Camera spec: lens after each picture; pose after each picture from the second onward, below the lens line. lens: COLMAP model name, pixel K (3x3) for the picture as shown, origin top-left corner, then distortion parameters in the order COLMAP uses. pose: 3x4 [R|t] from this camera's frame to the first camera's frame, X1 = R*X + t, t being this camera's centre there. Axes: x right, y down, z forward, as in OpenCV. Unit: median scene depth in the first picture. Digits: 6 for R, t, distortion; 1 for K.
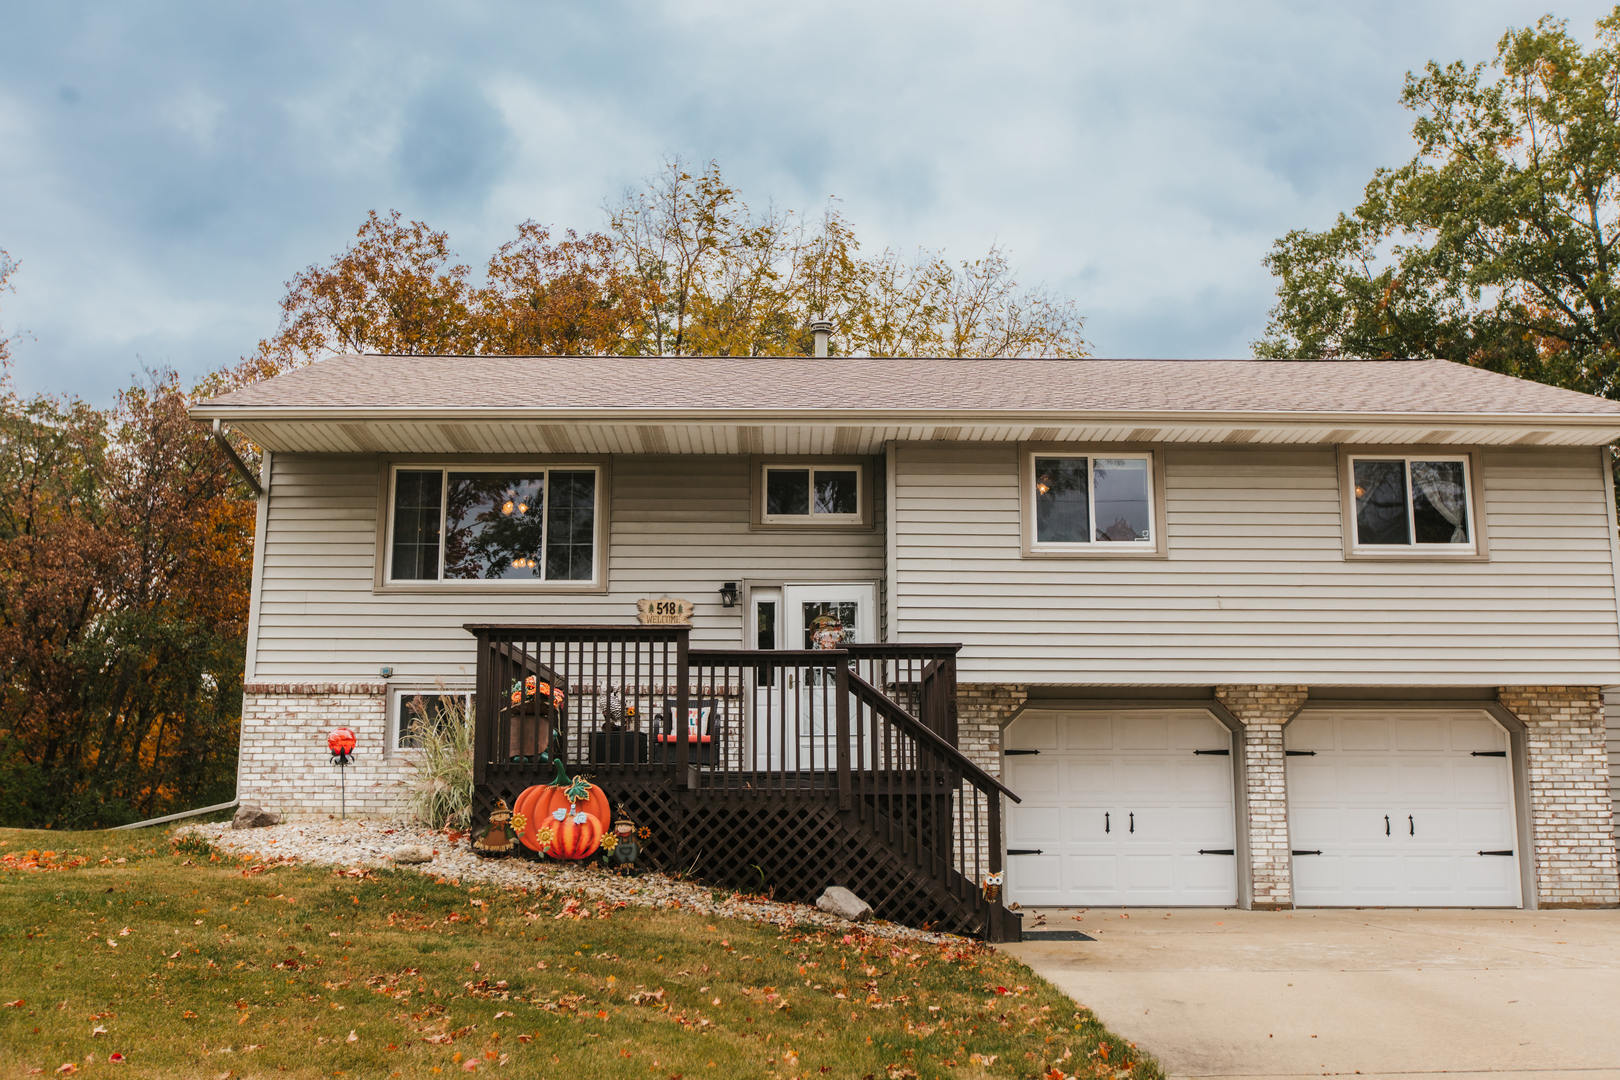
lens RADIAL K [[1591.2, 0, 810.0], [0, 1591.2, 540.0], [0, 0, 1]] dist [-0.011229, 0.002882]
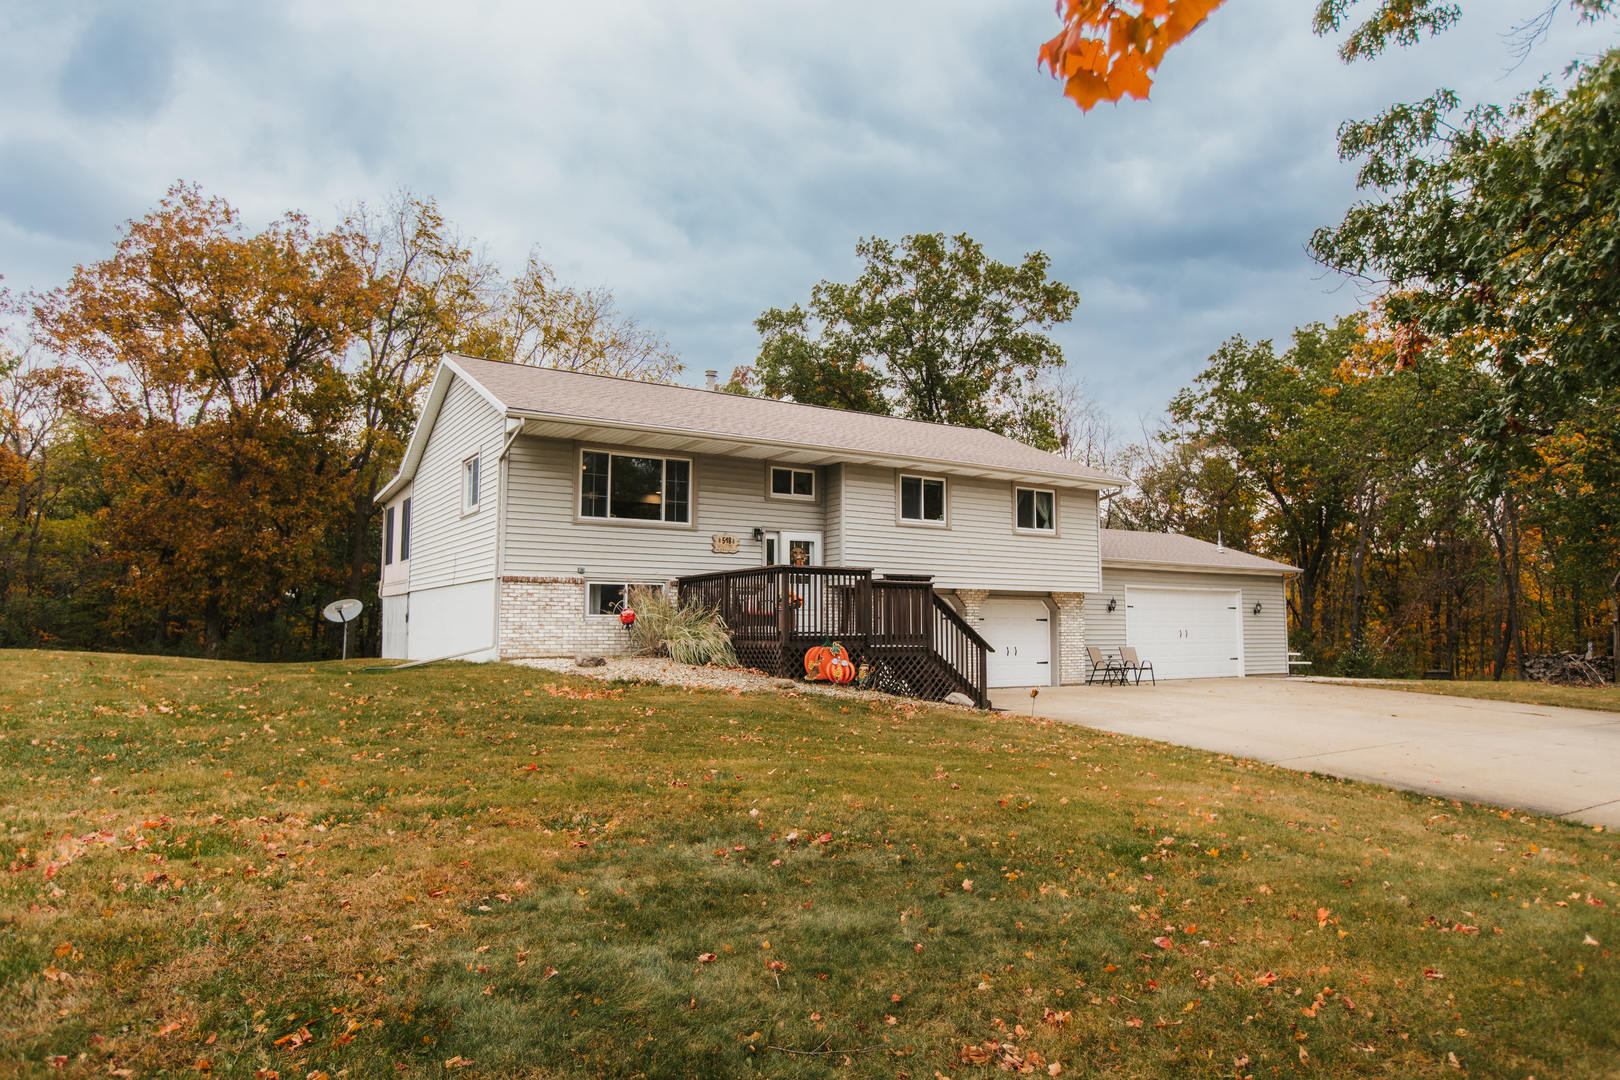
lens RADIAL K [[979.4, 0, 810.0], [0, 979.4, 540.0], [0, 0, 1]] dist [-0.002125, -0.001286]
pose [[0.857045, 0.046526, 0.513136, -0.603207], [-0.096405, 0.992807, 0.071000, -0.048842], [-0.506142, -0.110319, 0.855366, -0.027450]]
